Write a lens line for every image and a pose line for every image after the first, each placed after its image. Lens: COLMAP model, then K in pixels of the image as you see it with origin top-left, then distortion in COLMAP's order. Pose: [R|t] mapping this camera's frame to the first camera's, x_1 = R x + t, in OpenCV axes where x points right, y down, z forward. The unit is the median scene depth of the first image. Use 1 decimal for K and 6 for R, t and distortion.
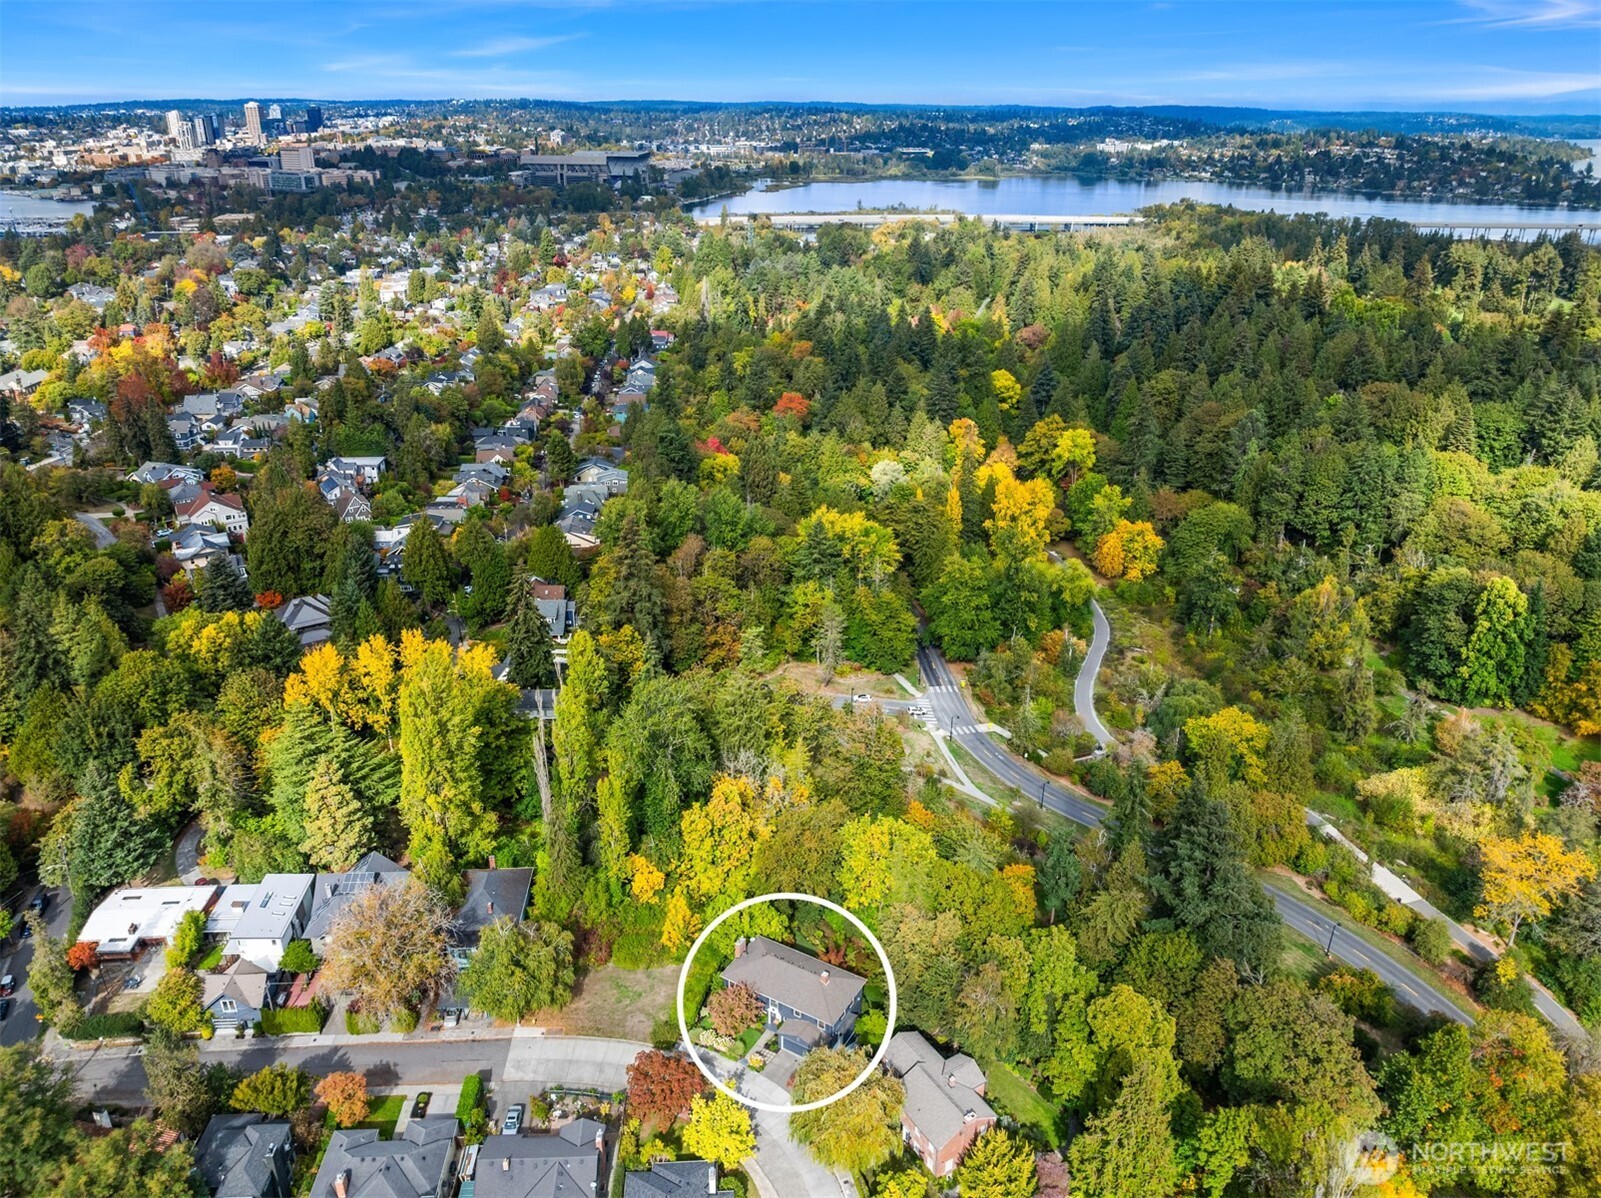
lens RADIAL K [[1131.4, 0, 802.5], [0, 1131.4, 599.7], [0, 0, 1]] dist [-0.036210, 0.003215]
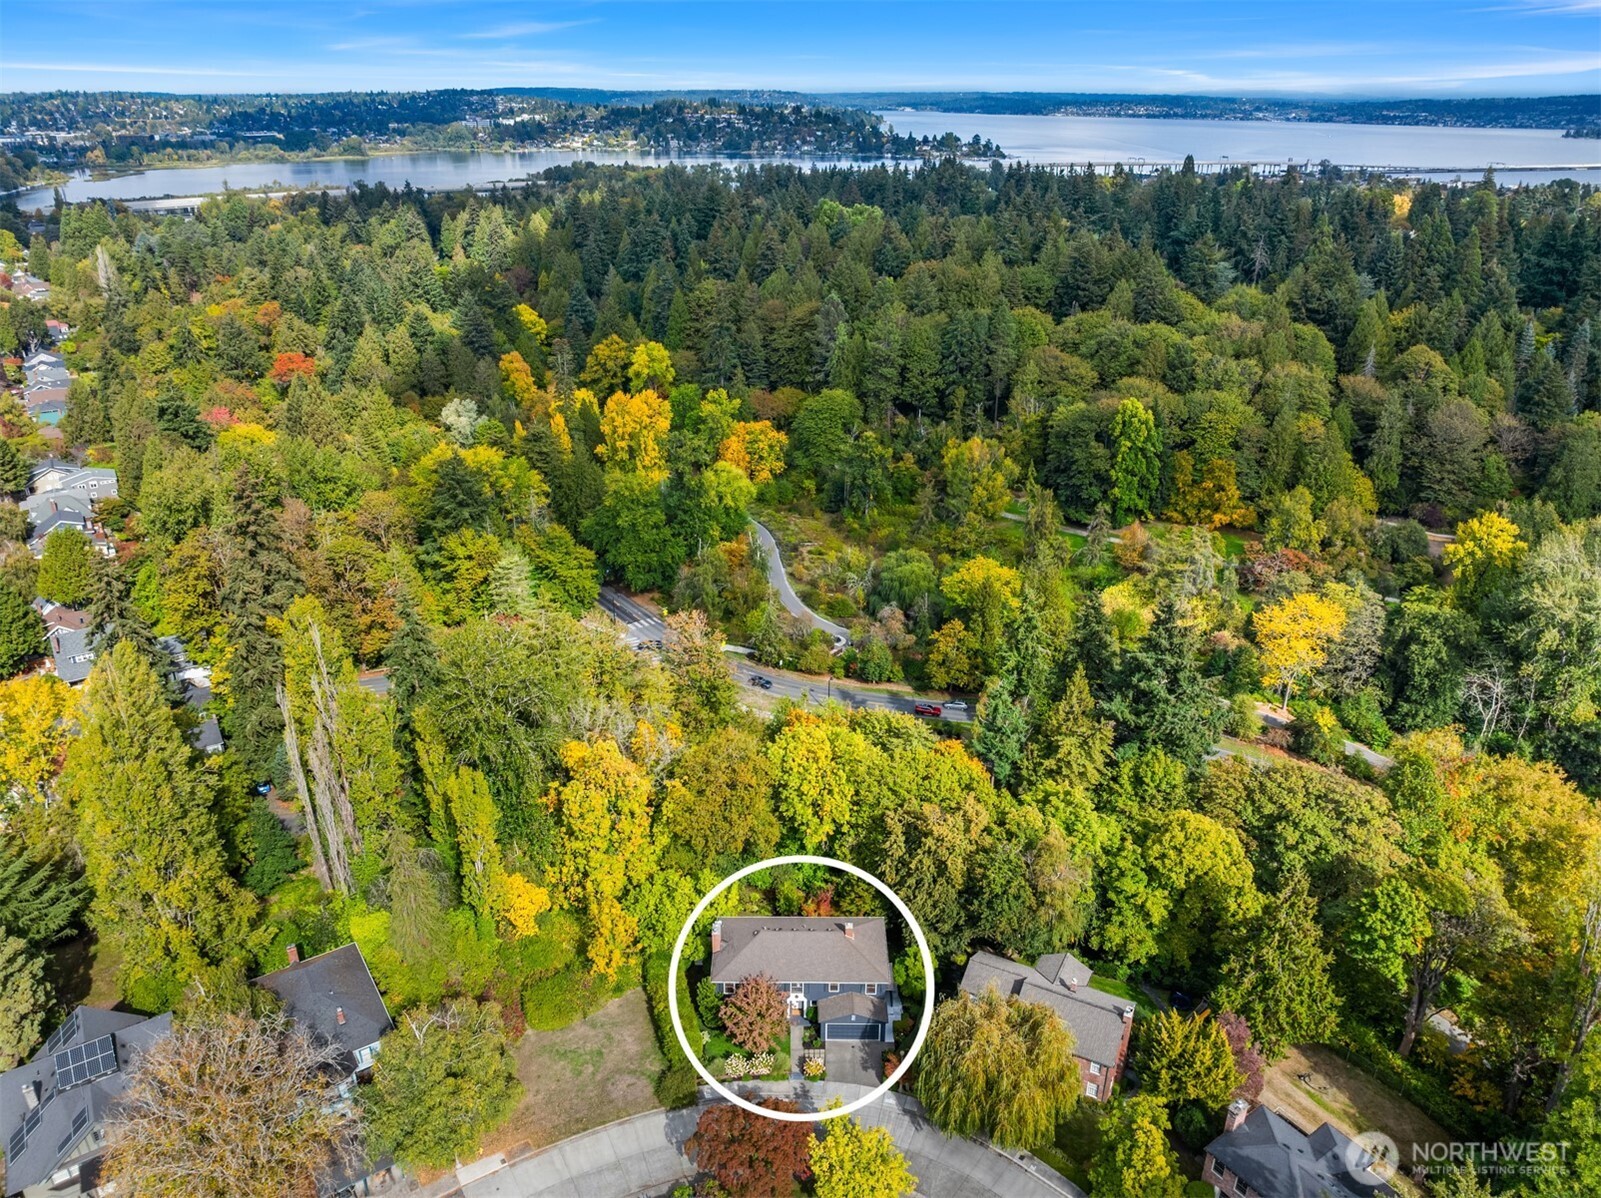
lens RADIAL K [[1131.4, 0, 799.3], [0, 1131.4, 599.5], [0, 0, 1]] dist [-0.036210, 0.003215]
pose [[0.860953, -0.209748, 0.463428, -0.155467], [0.206695, 0.976682, 0.058052, 0.032669], [-0.464798, 0.045808, 0.884231, 0.164433]]
